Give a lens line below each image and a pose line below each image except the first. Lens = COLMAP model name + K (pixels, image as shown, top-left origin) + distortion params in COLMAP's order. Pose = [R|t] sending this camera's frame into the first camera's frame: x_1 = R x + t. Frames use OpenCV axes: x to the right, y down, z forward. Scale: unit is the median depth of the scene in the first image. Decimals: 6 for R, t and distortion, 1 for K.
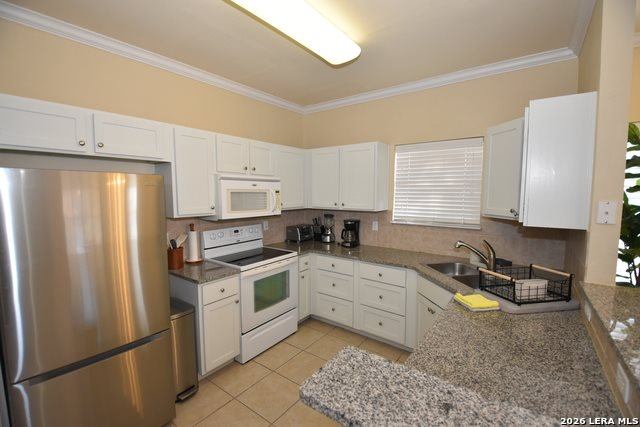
lens RADIAL K [[282.8, 0, 320.8], [0, 282.8, 216.3], [0, 0, 1]] dist [-0.001001, -0.014482]
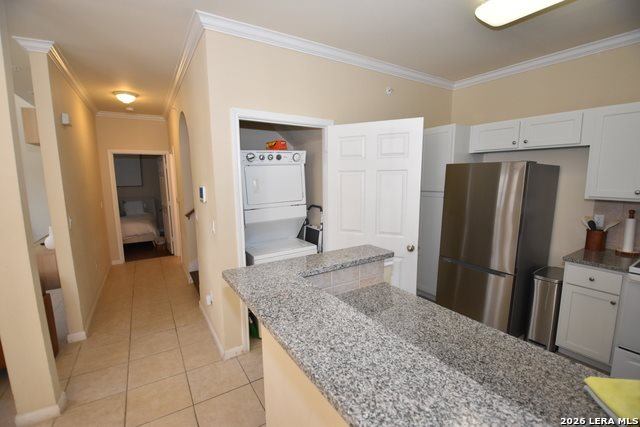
lens RADIAL K [[282.8, 0, 320.8], [0, 282.8, 216.3], [0, 0, 1]] dist [-0.001001, -0.014482]
pose [[-0.361091, 0.136558, -0.922478, 0.860318], [-0.076668, 0.981524, 0.175309, -0.038096], [0.929374, 0.134027, -0.343950, 0.479911]]
